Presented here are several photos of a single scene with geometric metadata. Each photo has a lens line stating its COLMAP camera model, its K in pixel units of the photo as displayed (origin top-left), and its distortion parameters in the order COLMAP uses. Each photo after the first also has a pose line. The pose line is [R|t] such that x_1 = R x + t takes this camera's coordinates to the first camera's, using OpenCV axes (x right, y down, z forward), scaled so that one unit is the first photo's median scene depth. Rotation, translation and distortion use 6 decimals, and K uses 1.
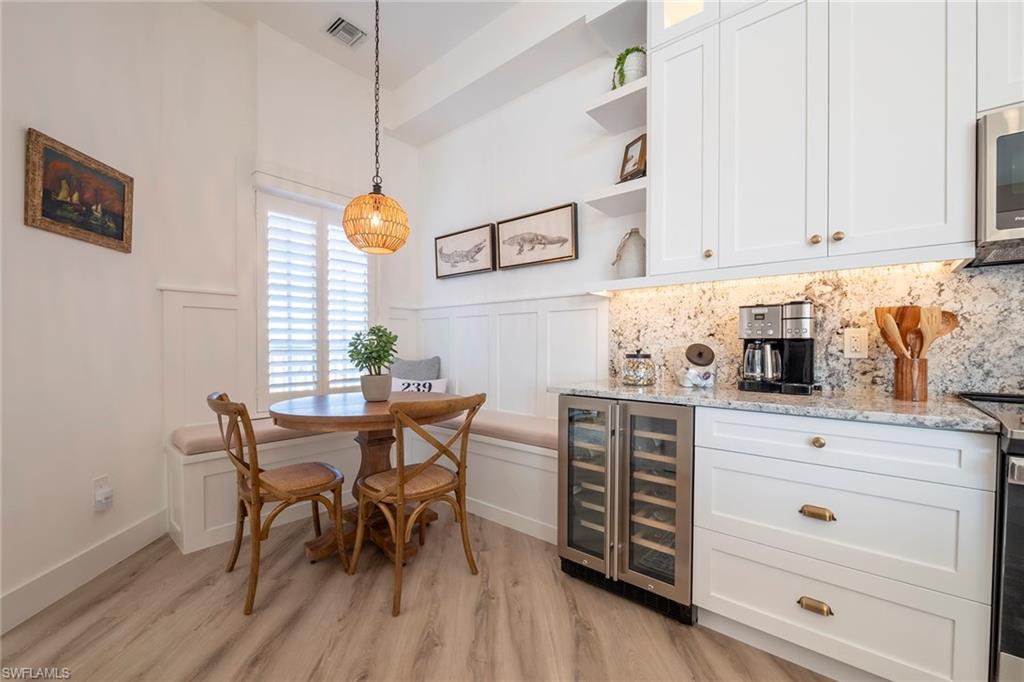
lens RADIAL K [[414.6, 0, 508.3], [0, 414.6, 351.4], [0, 0, 1]] dist [0.002140, -0.000392]
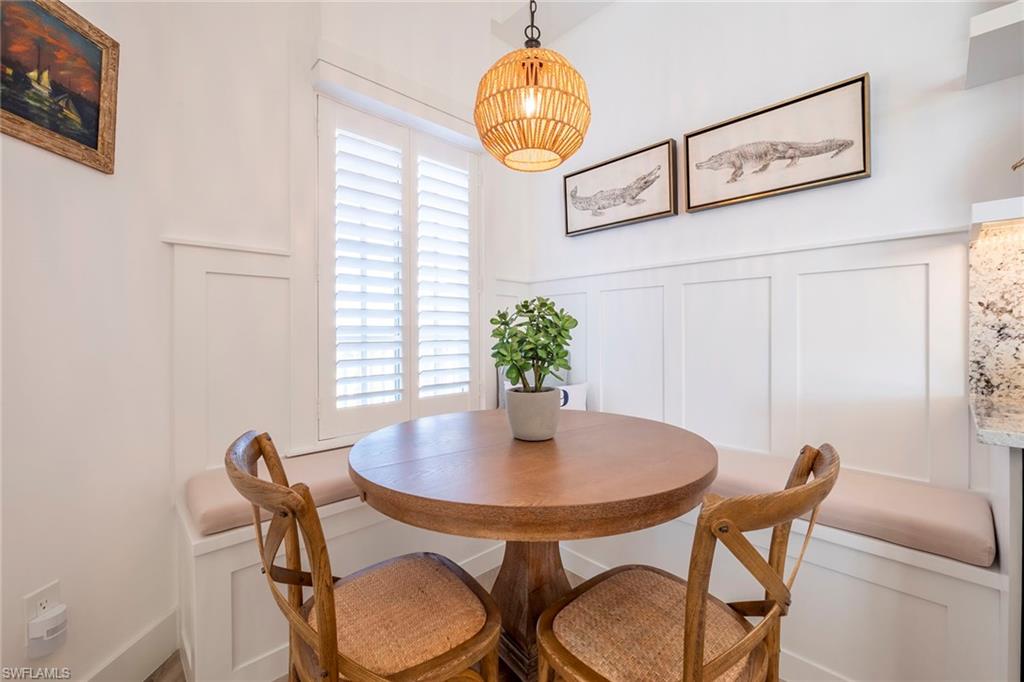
lens RADIAL K [[432.8, 0, 515.5], [0, 432.8, 331.6], [0, 0, 1]] dist [-0.002932, 0.000632]
pose [[0.995457, -0.005702, -0.095044, -0.240915], [0.004085, 0.999844, -0.017201, -0.007602], [0.095127, 0.016734, 0.995324, 0.367514]]
